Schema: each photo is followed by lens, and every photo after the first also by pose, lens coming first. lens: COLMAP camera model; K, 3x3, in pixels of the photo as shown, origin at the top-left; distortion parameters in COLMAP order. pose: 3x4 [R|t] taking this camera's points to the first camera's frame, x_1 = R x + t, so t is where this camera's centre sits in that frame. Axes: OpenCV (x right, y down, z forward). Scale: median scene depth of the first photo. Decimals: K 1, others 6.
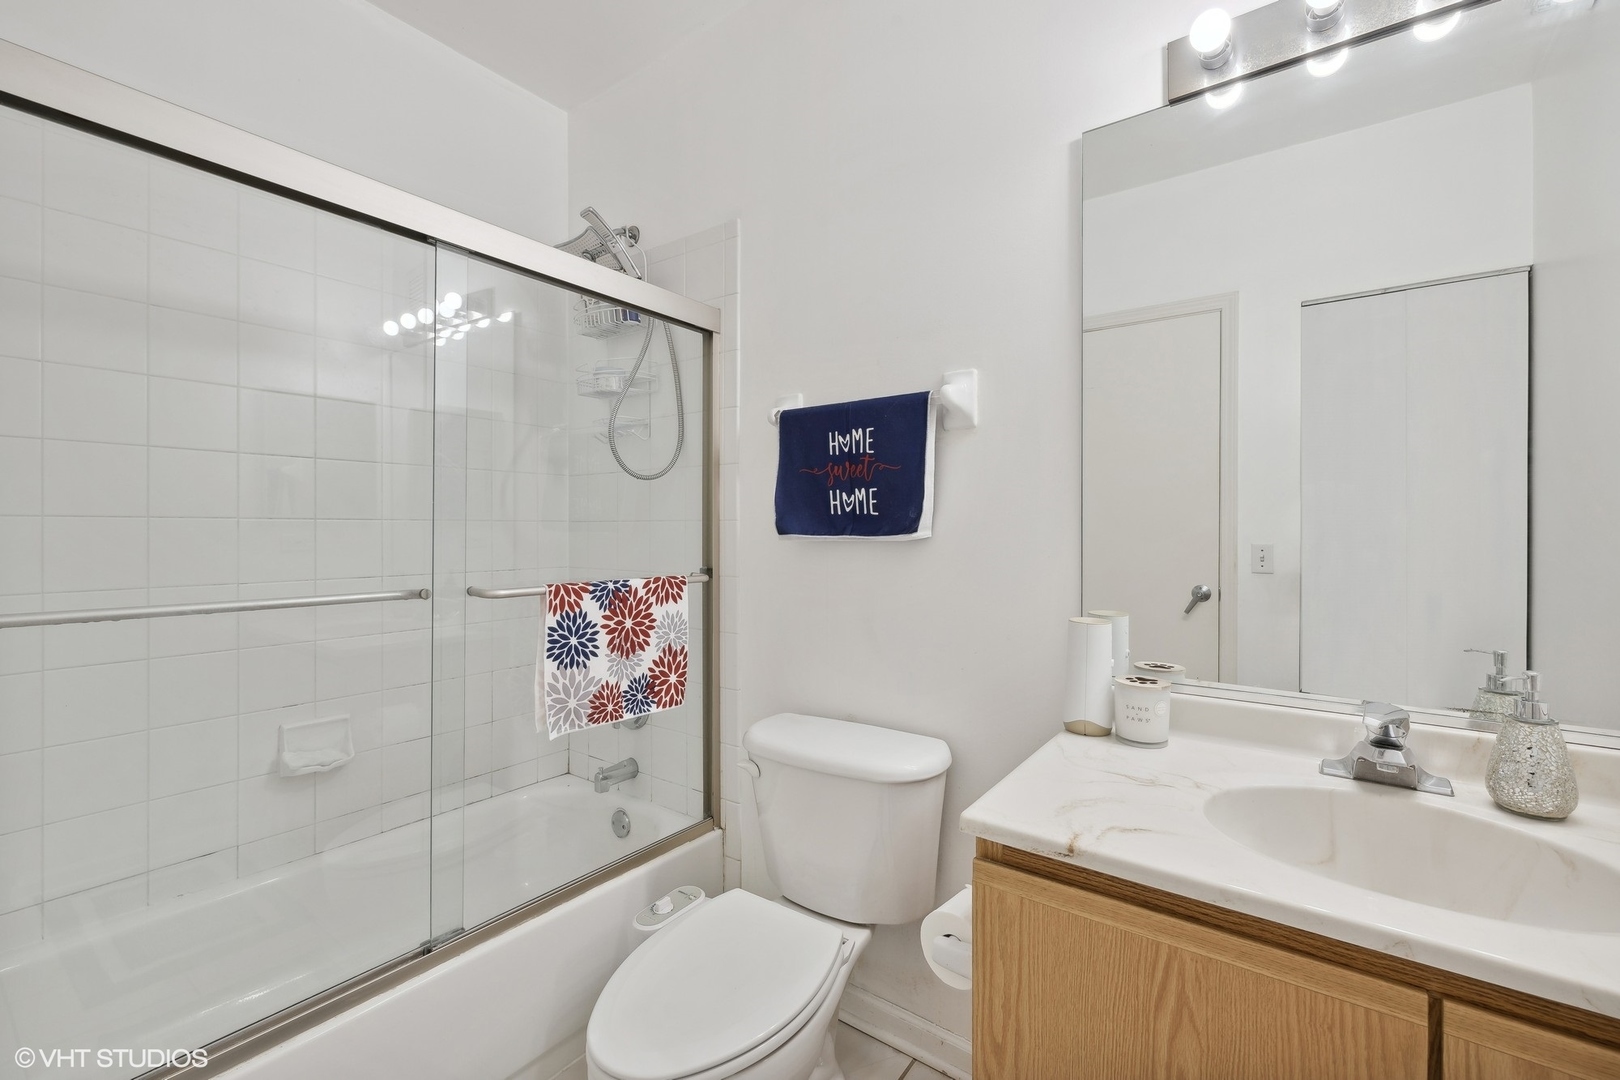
lens RADIAL K [[690.1, 0, 808.2], [0, 690.1, 531.0], [0, 0, 1]] dist [0.000706, -0.000057]
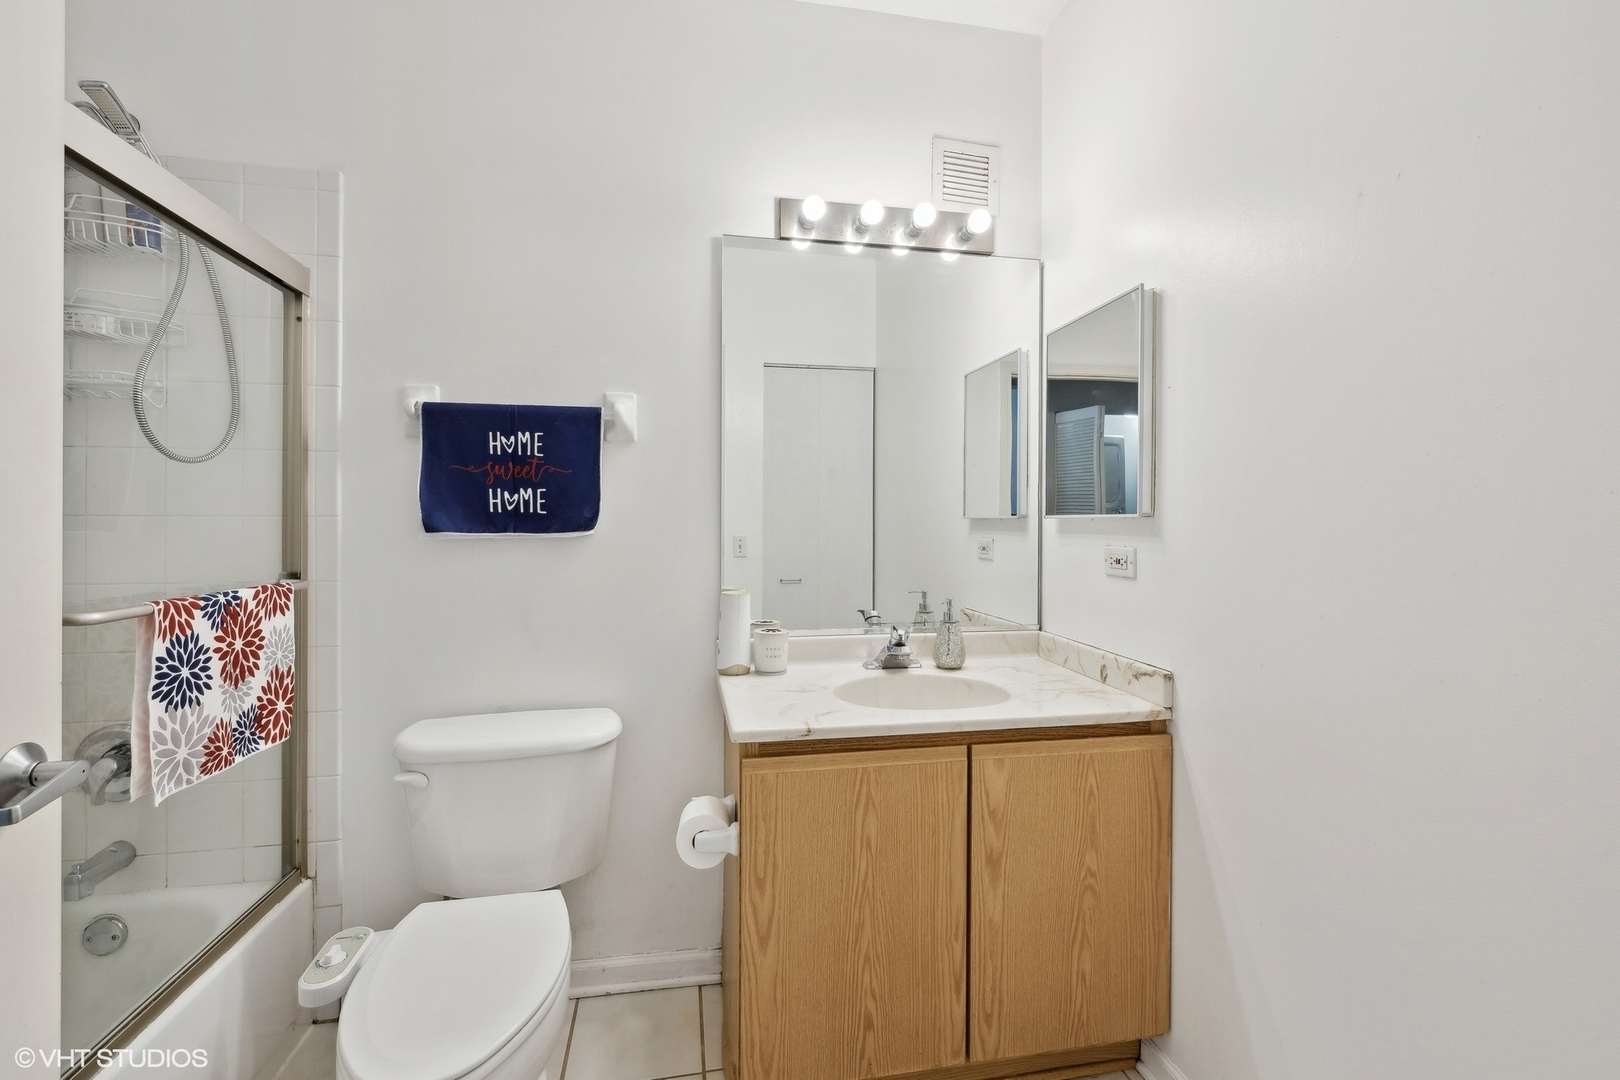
lens RADIAL K [[694.3, 0, 812.2], [0, 694.3, 521.7], [0, 0, 1]] dist [-0.000318, -0.000076]
pose [[0.677429, 0.001783, 0.735586, -0.426600], [0.000249, 0.999996, -0.002652, -0.007774], [-0.735588, 0.001980, 0.677426, -0.047183]]
